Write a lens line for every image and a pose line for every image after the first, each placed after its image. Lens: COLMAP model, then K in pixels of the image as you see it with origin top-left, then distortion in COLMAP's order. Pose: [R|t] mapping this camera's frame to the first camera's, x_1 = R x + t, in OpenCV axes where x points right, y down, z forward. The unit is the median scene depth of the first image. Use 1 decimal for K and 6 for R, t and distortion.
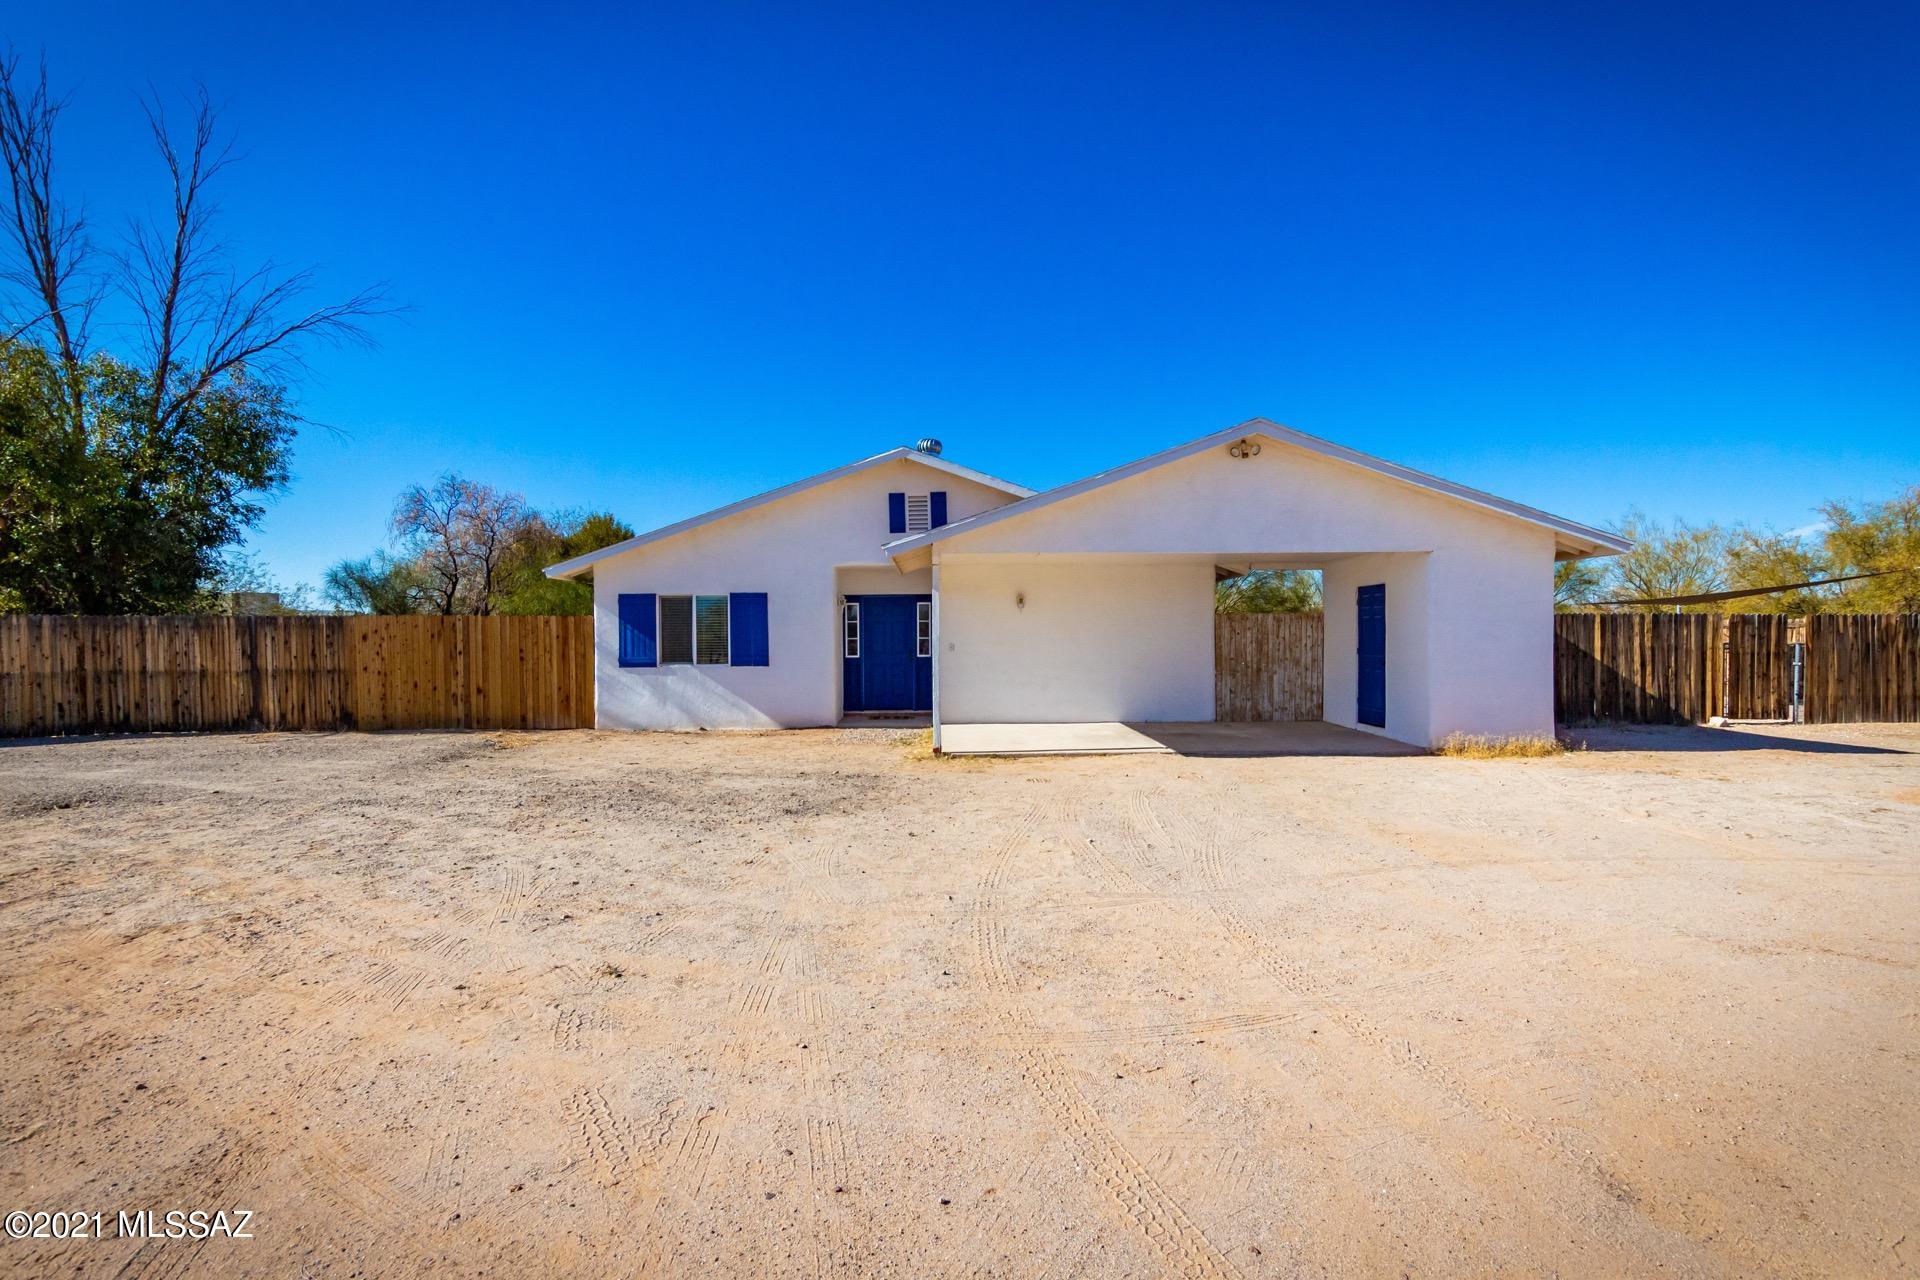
lens RADIAL K [[928.2, 0, 958.9], [0, 928.2, 640.4], [0, 0, 1]] dist [0.017259, -0.005482]
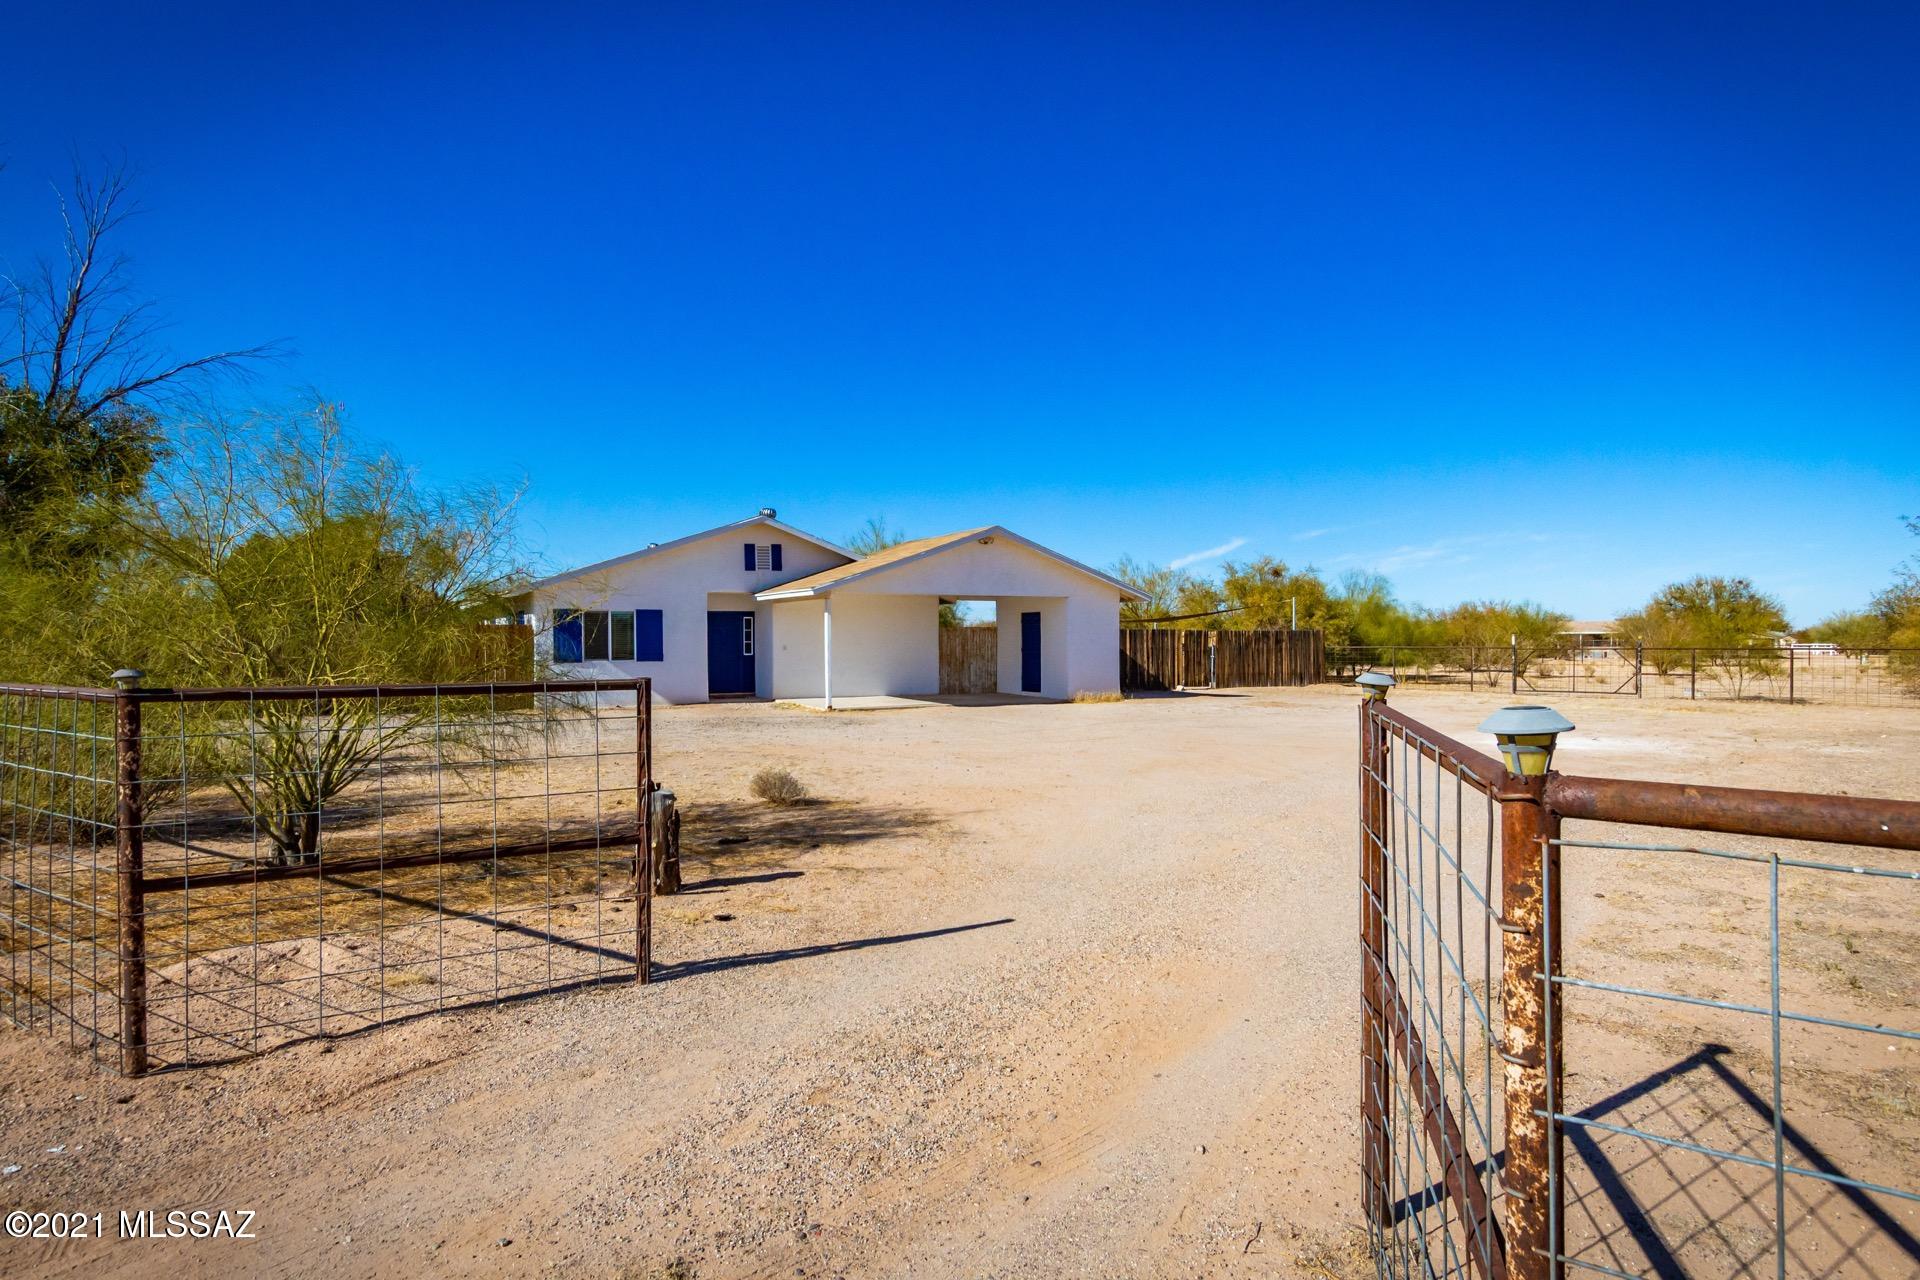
lens RADIAL K [[1099.3, 0, 952.9], [0, 1099.3, 640.4], [0, 0, 1]] dist [0.022558, 0.001078]
pose [[0.878114, 0.002692, 0.478443, -0.621212], [0.001148, 0.999969, -0.007733, 0.009163], [-0.478449, 0.007339, 0.878085, -0.691017]]
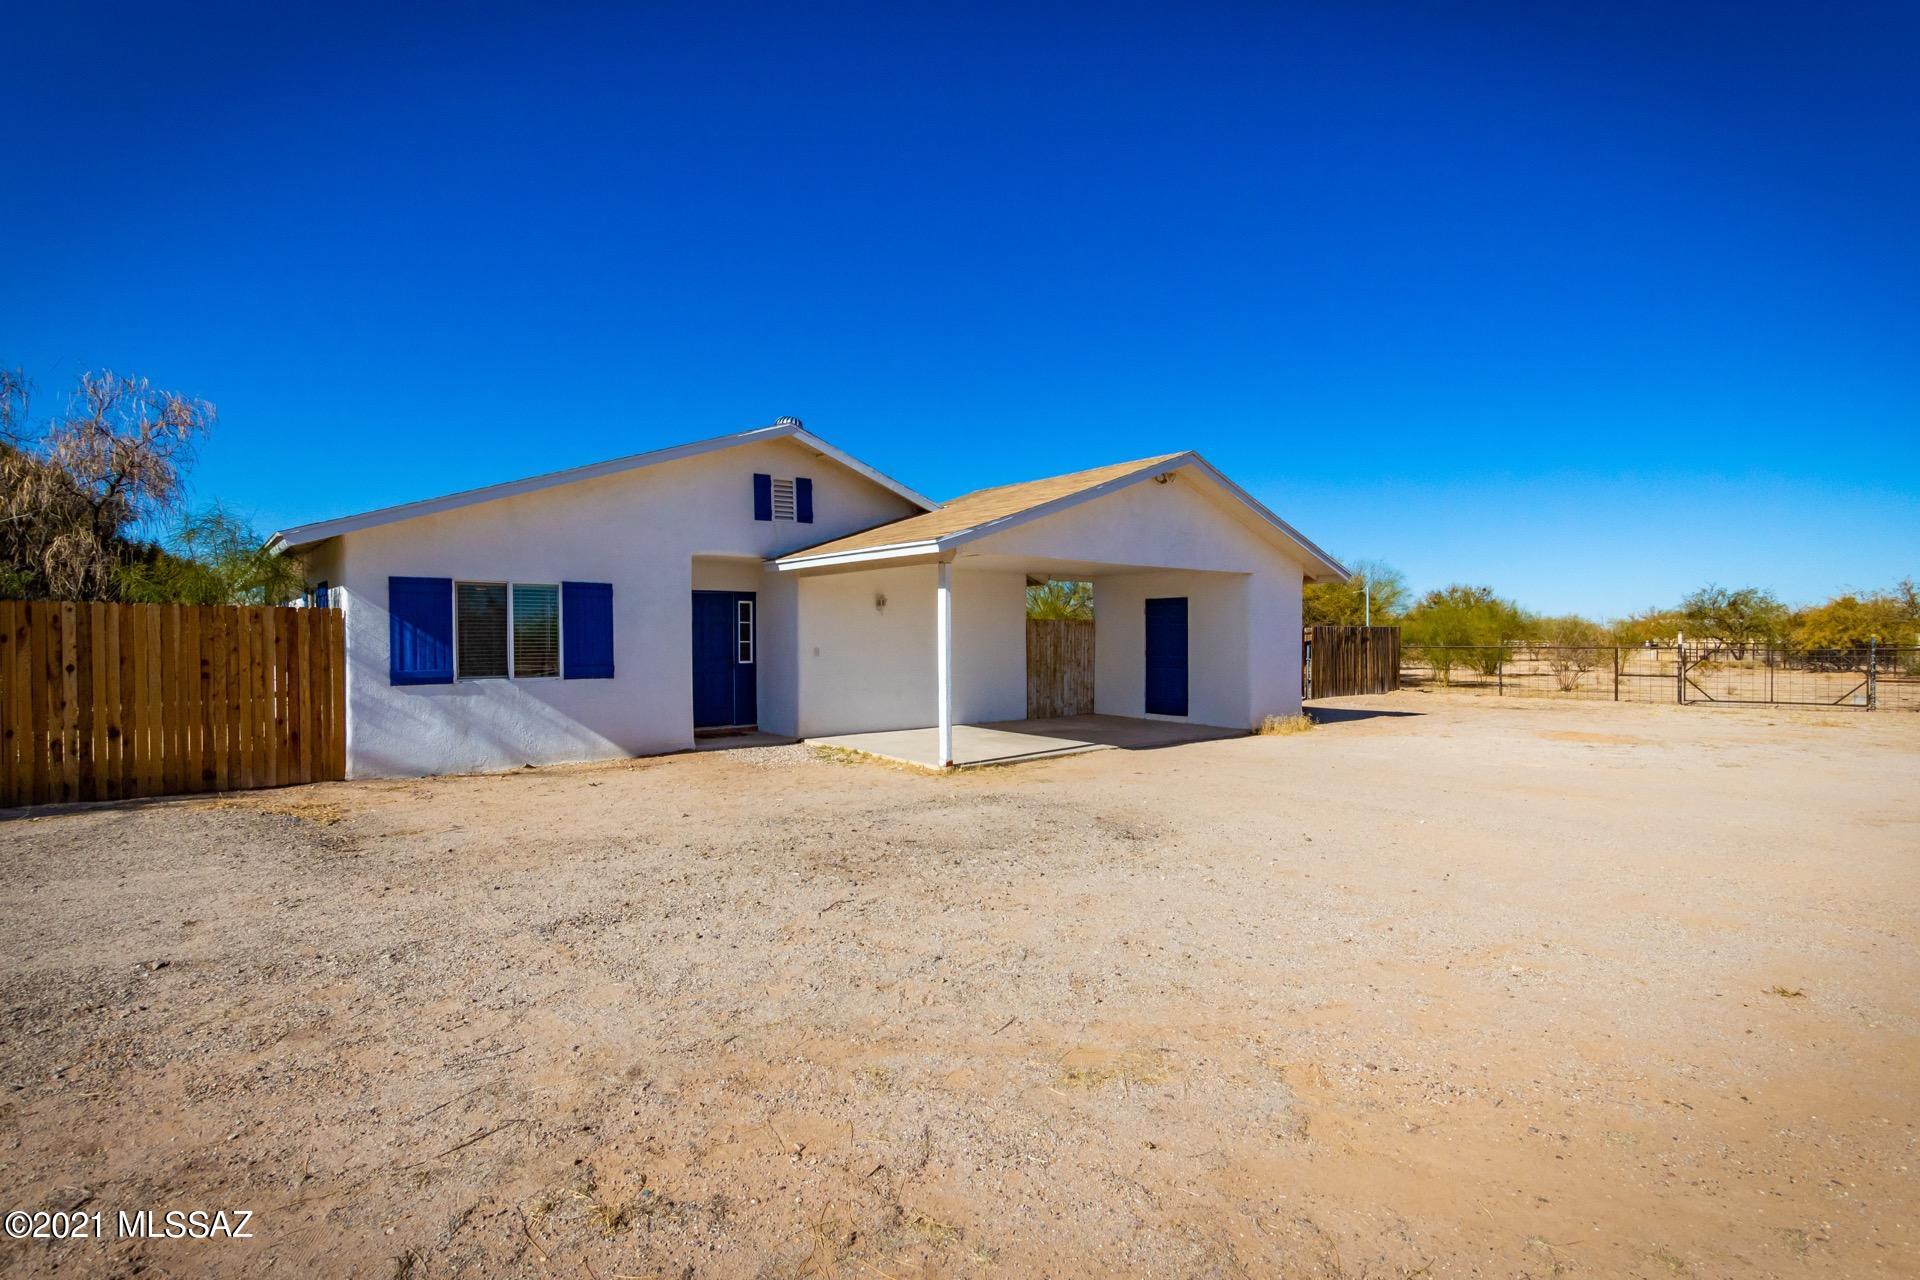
lens RADIAL K [[928.2, 0, 959.2], [0, 928.2, 639.4], [0, 0, 1]] dist [0.017259, -0.005482]
pose [[0.774652, 0.001729, 0.632386, -0.472110], [0.002007, 0.999985, -0.005193, -0.000060], [-0.632385, 0.005292, 0.774636, 0.216397]]
